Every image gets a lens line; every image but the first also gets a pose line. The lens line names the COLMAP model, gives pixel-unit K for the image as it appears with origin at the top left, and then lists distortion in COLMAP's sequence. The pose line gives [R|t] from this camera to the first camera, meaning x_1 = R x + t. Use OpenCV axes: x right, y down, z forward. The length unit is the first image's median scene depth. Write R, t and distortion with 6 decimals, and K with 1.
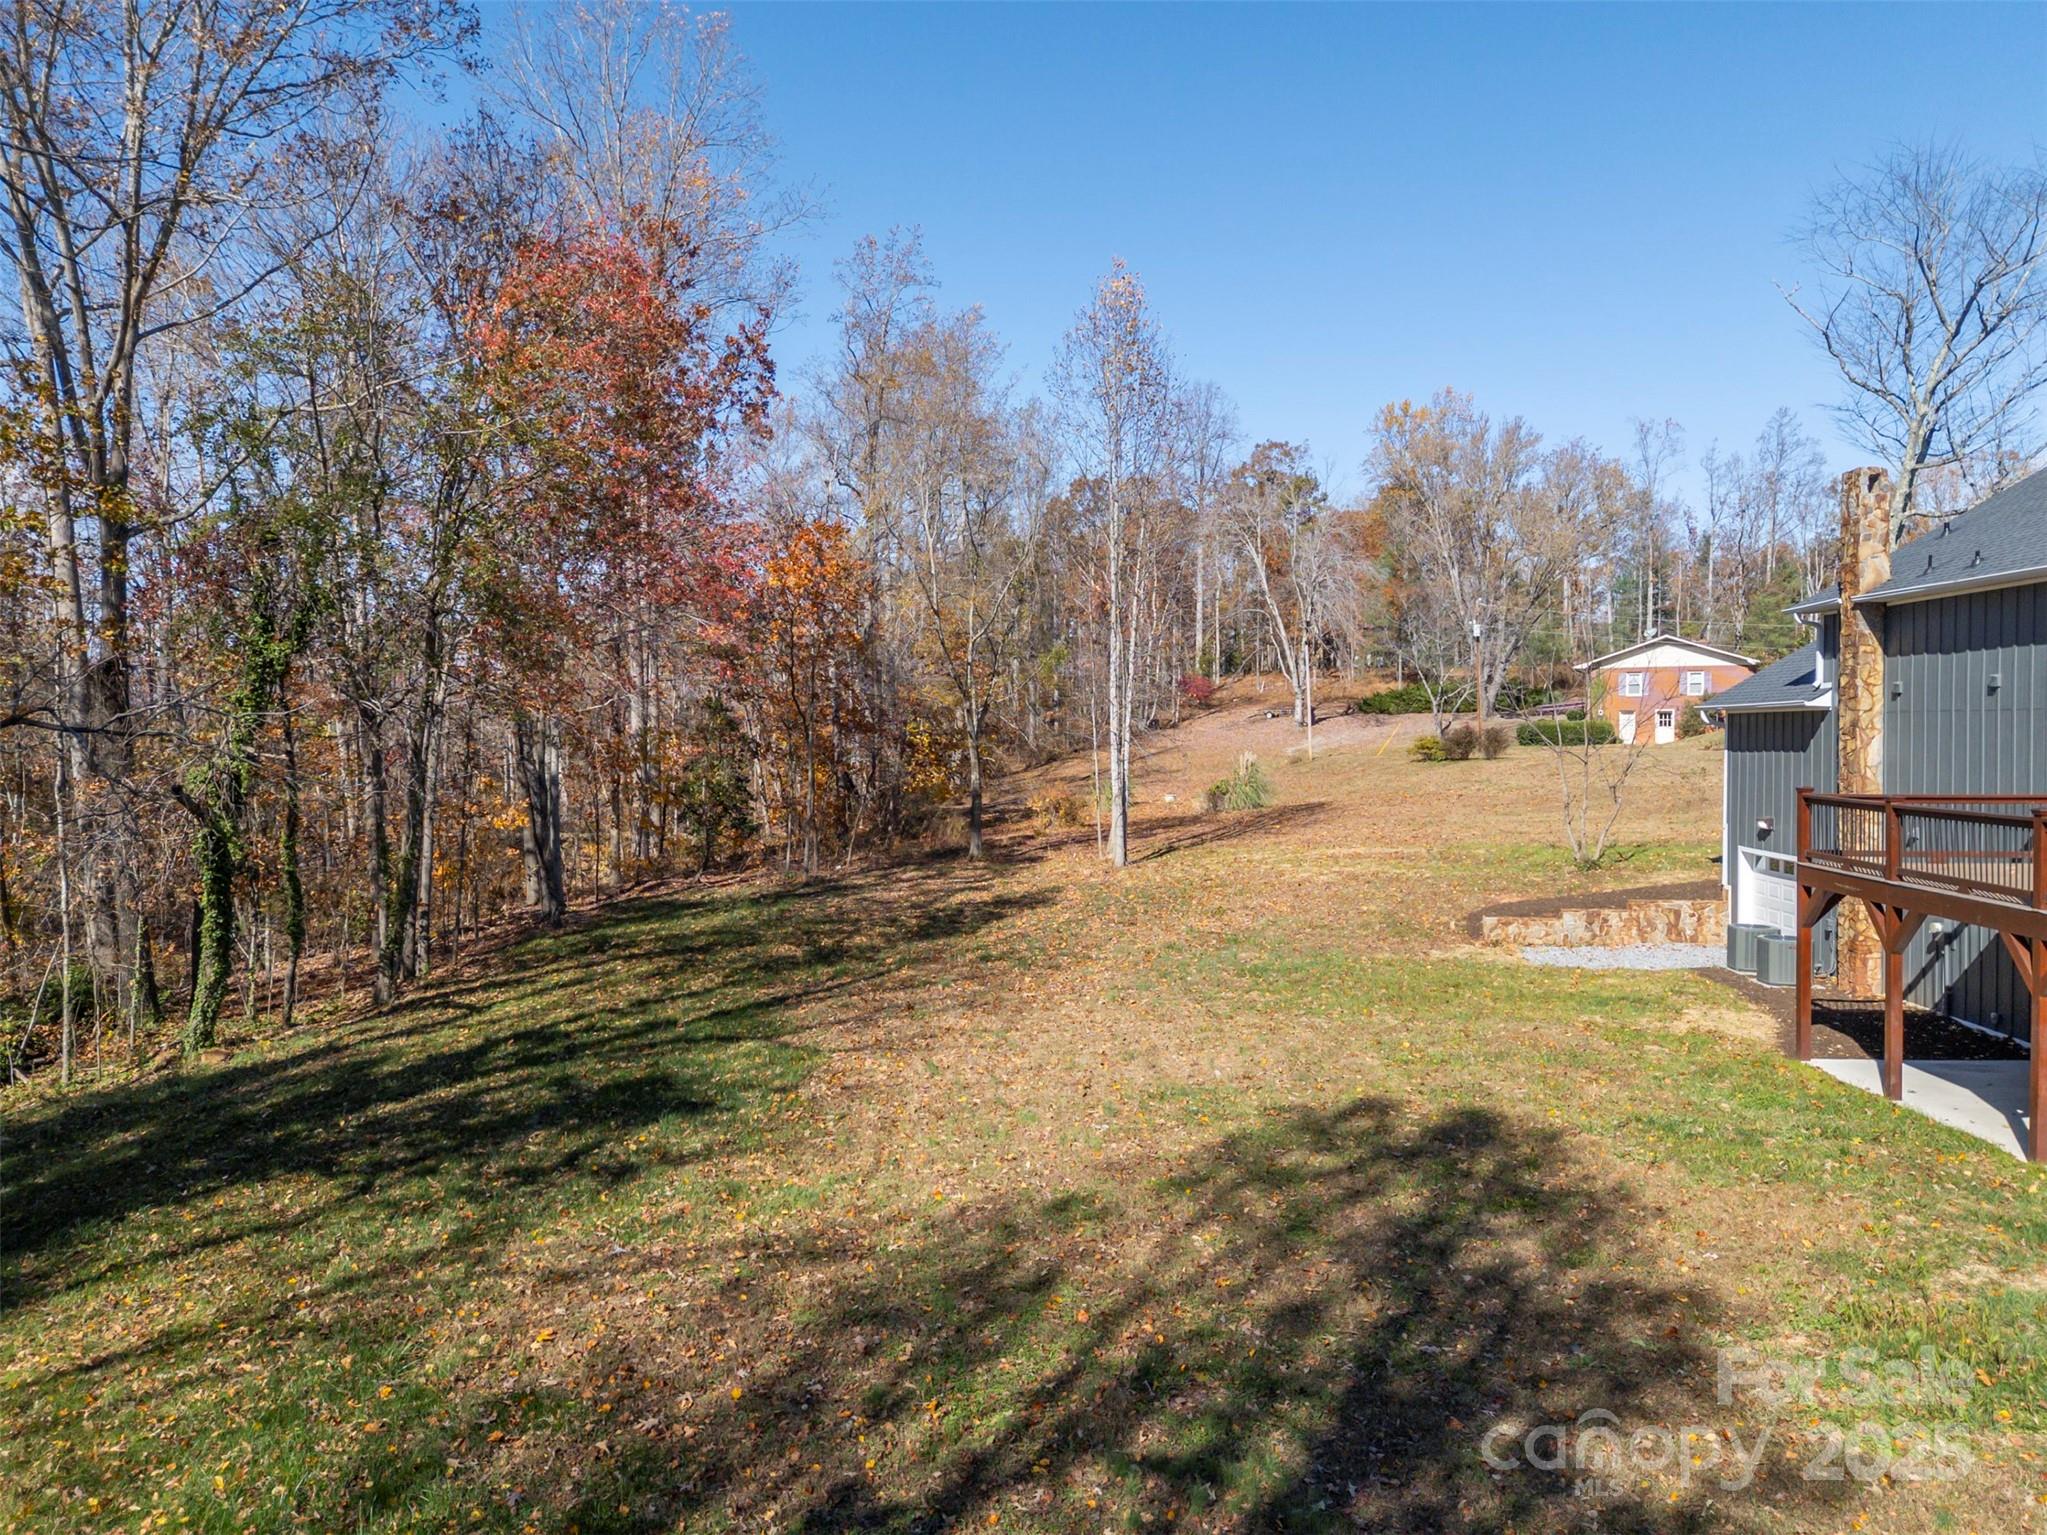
lens RADIAL K [[1464.6, 0, 1017.0], [0, 1464.6, 765.5], [0, 0, 1]] dist [0.045493, -0.012160]
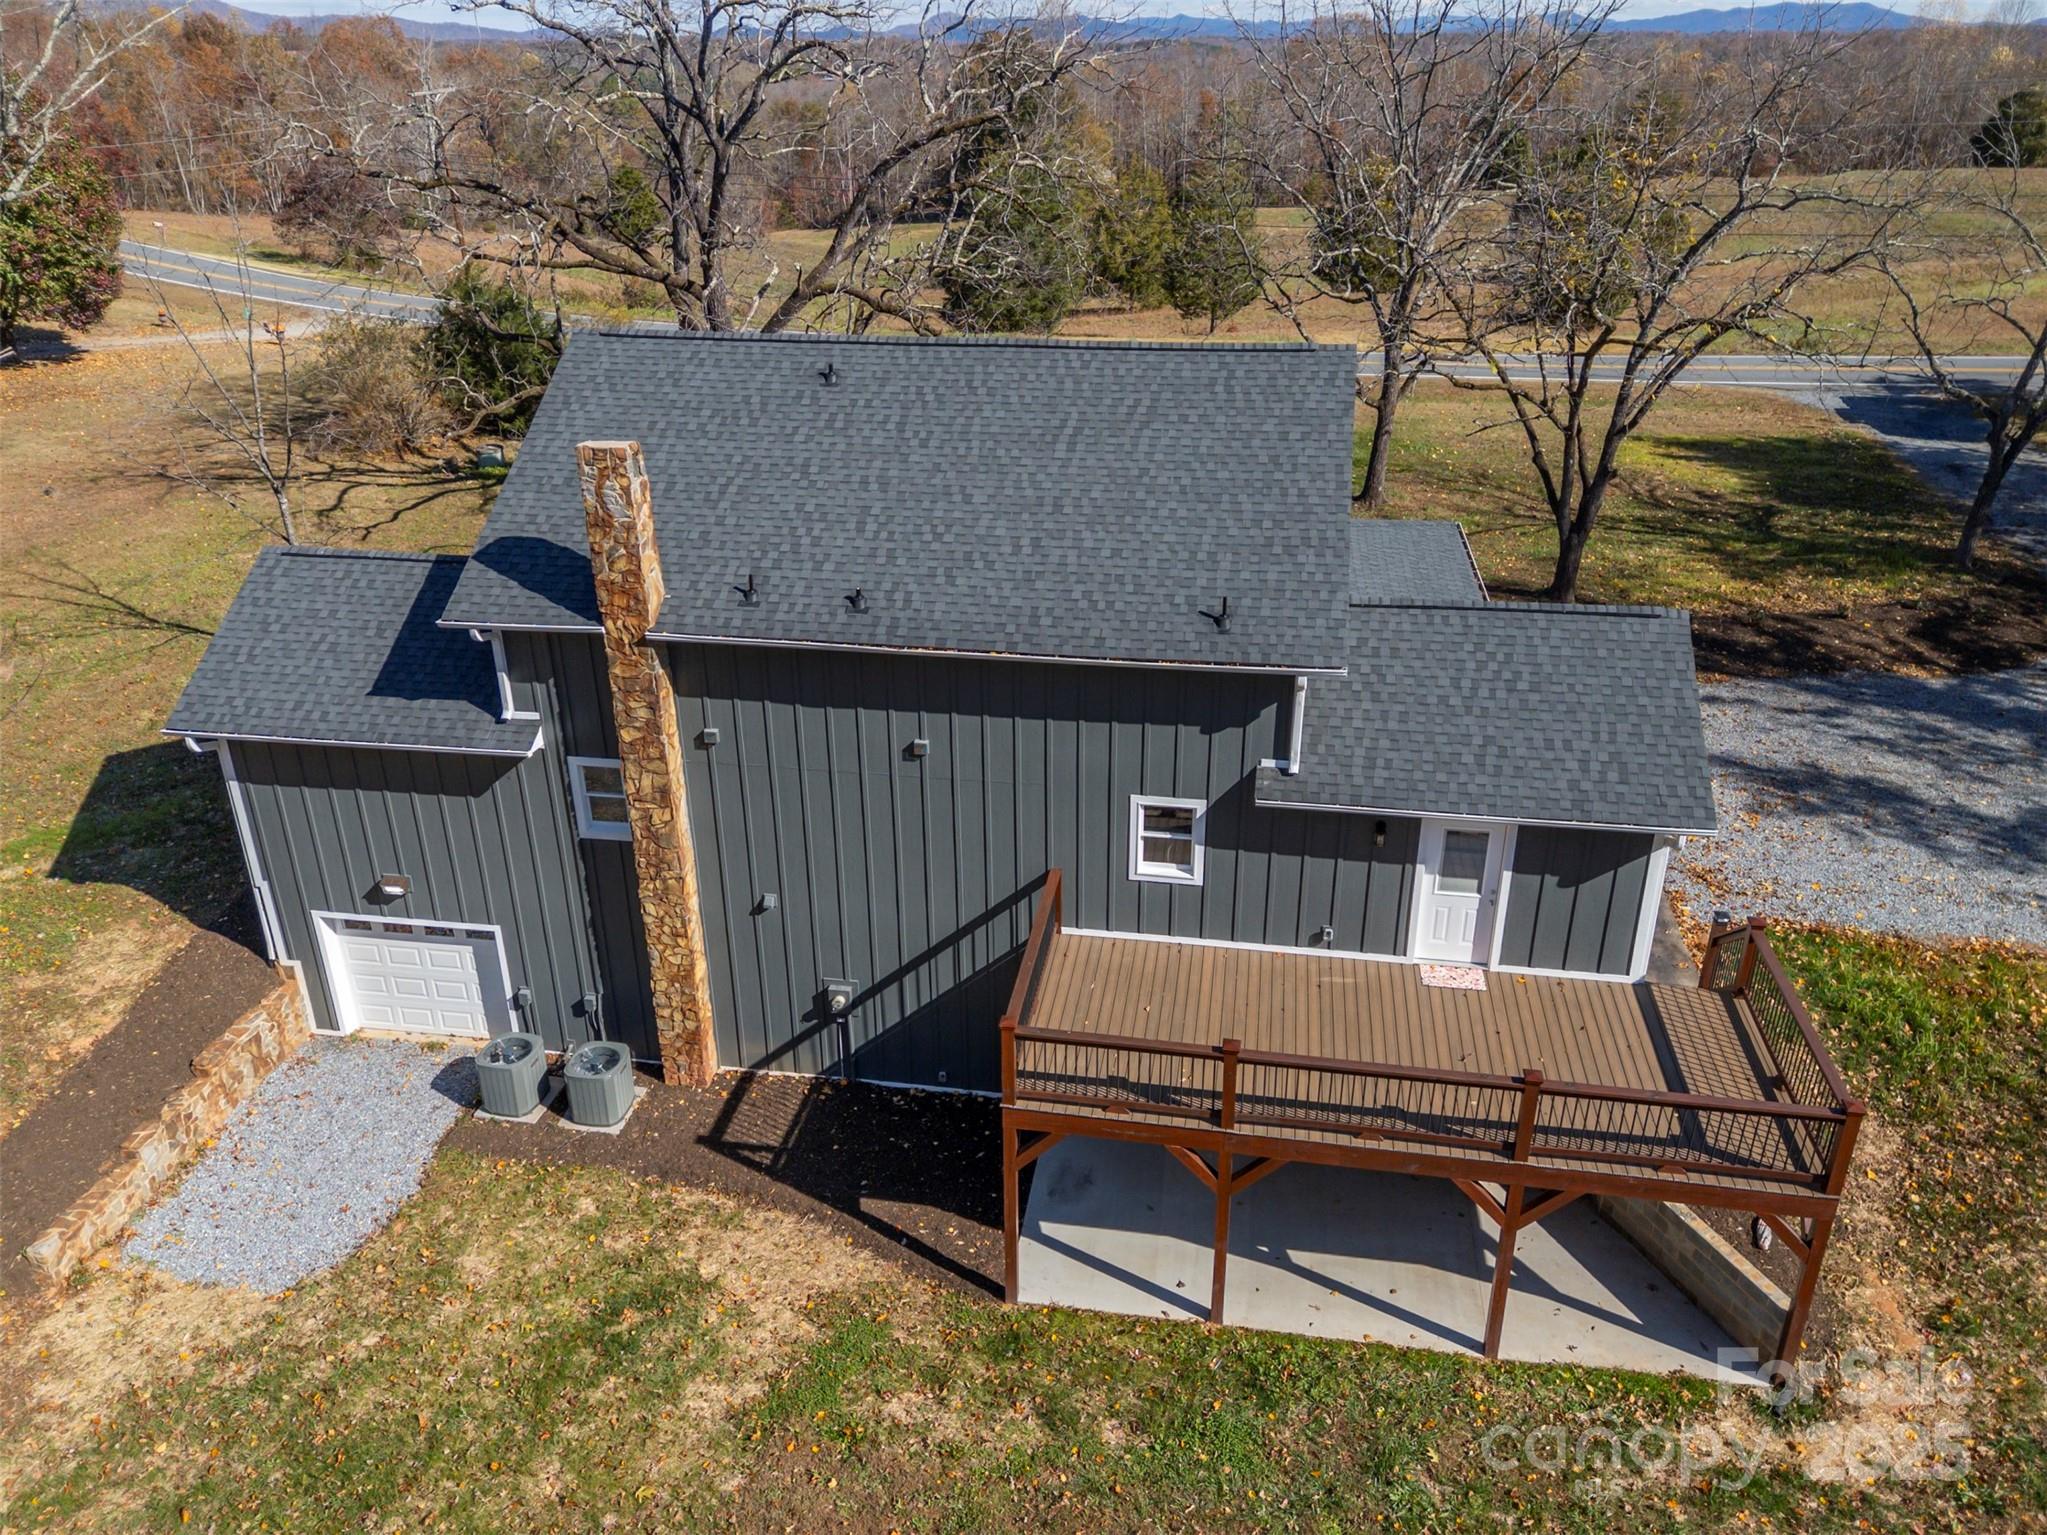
lens RADIAL K [[1464.6, 0, 1006.3], [0, 1464.6, 759.6], [0, 0, 1]] dist [0.045493, -0.012160]
pose [[0.101292, -0.420838, 0.901463, -0.073500], [0.035249, 0.907073, 0.419496, -0.344087], [-0.994232, -0.010716, 0.106713, 0.752207]]
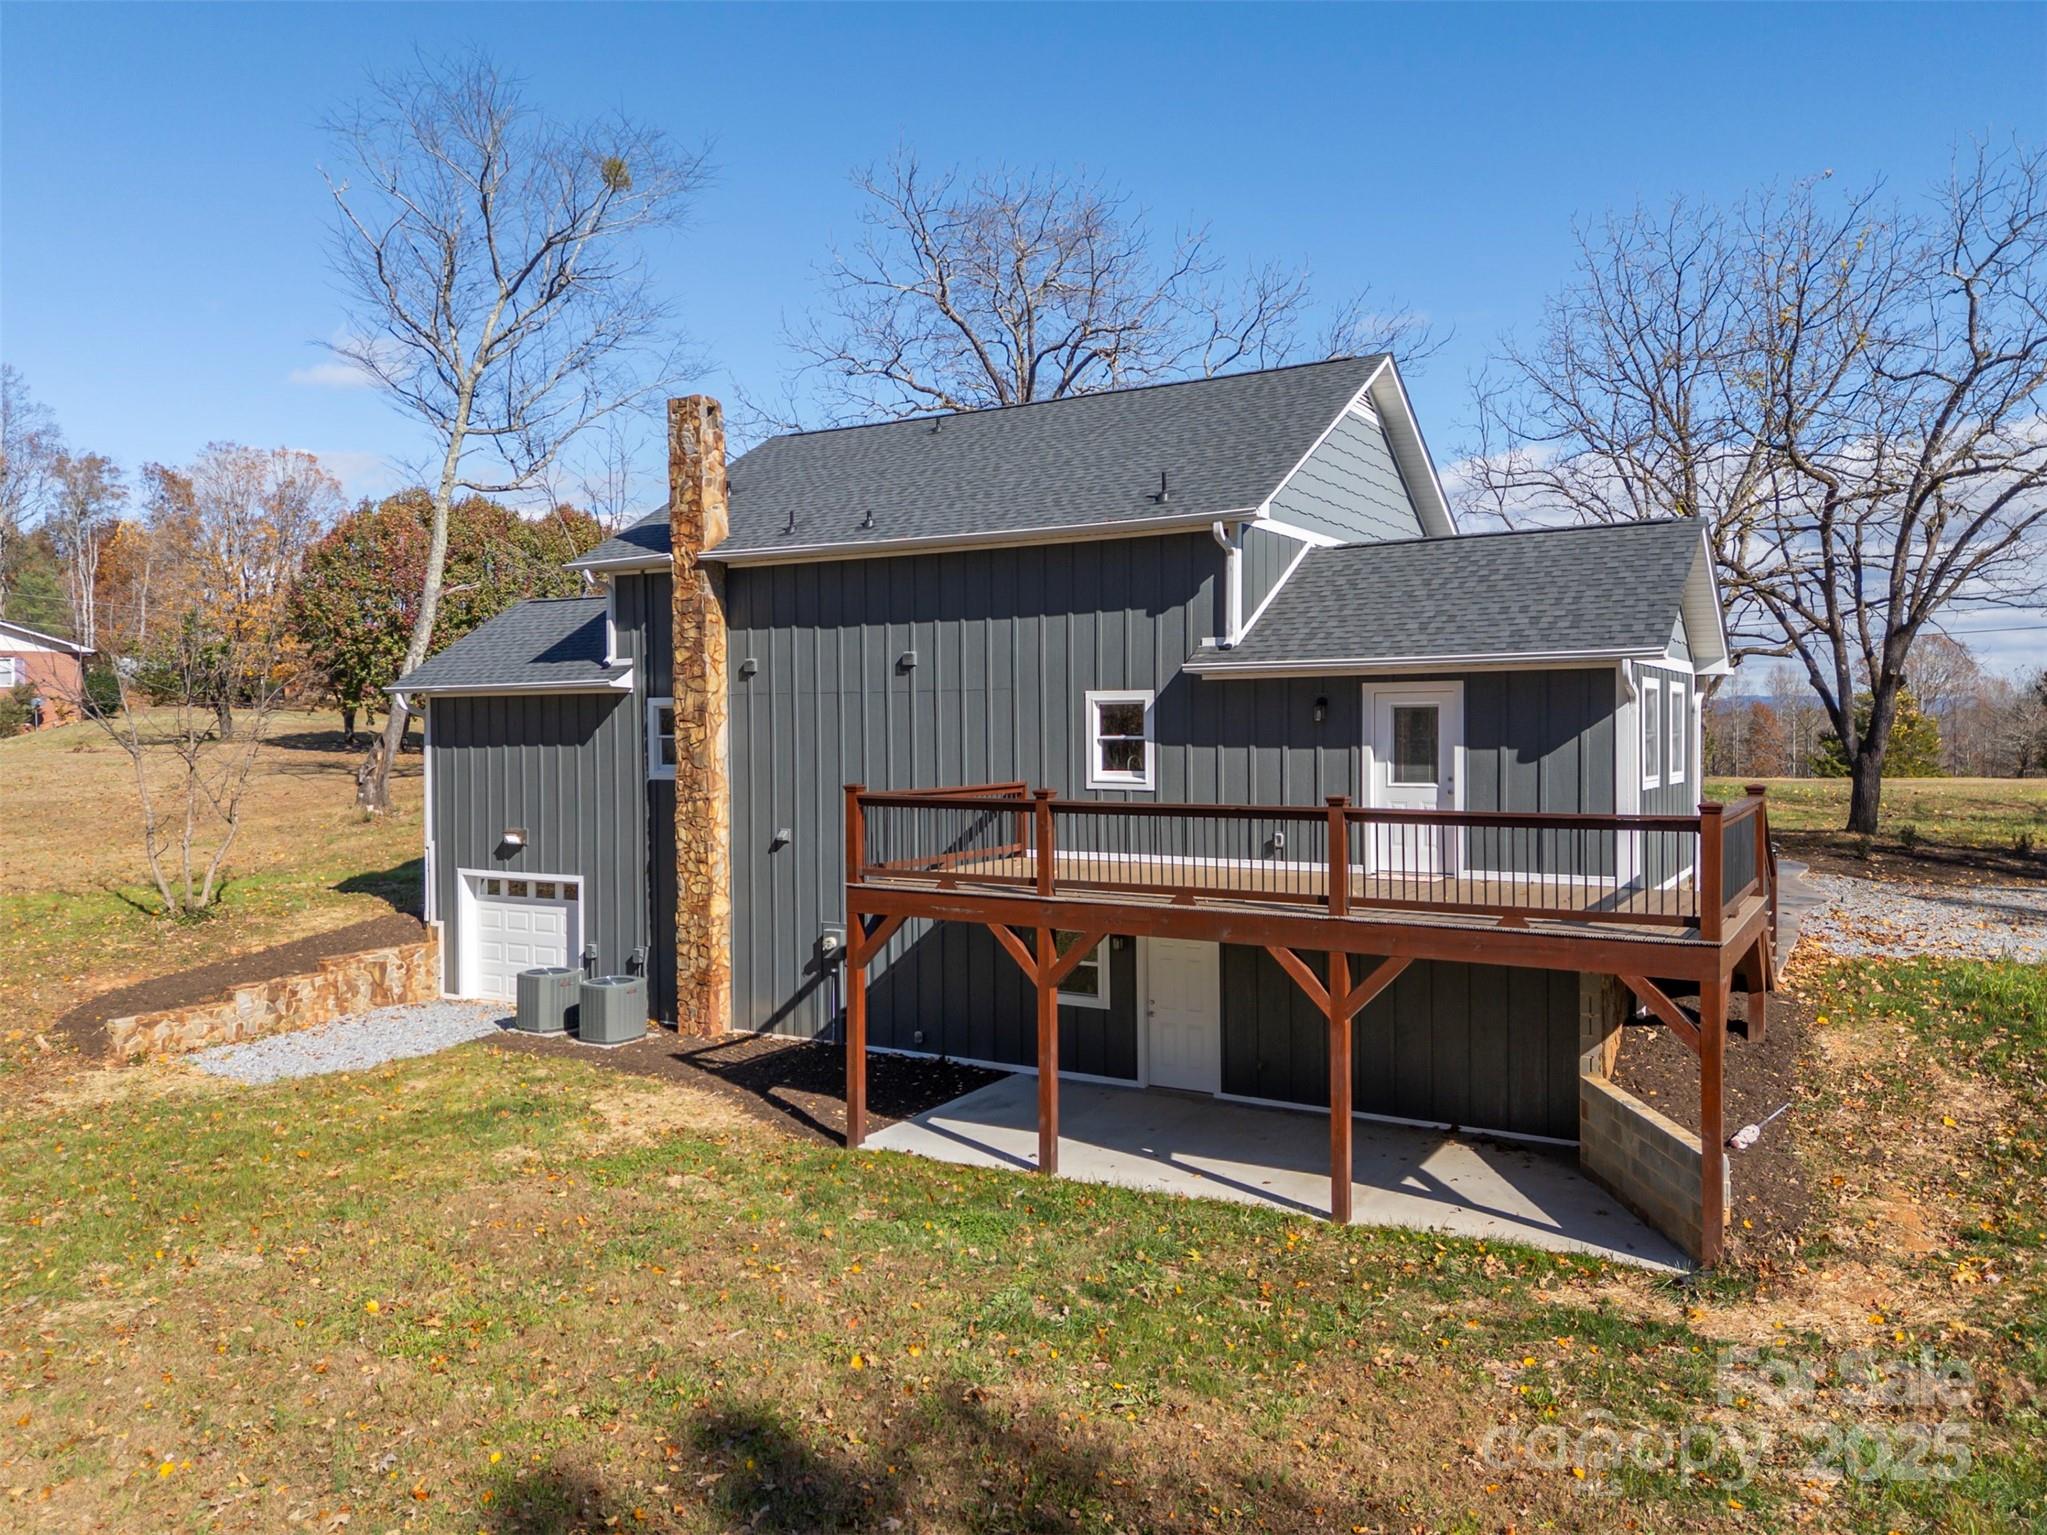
lens RADIAL K [[1464.6, 0, 1021.9], [0, 1464.6, 769.6], [0, 0, 1]] dist [0.045493, -0.012160]
pose [[0.449979, -0.023272, 0.892736, -0.082263], [0.025263, 0.999592, 0.013323, -0.000499], [-0.892682, 0.016559, 0.450383, 0.476490]]
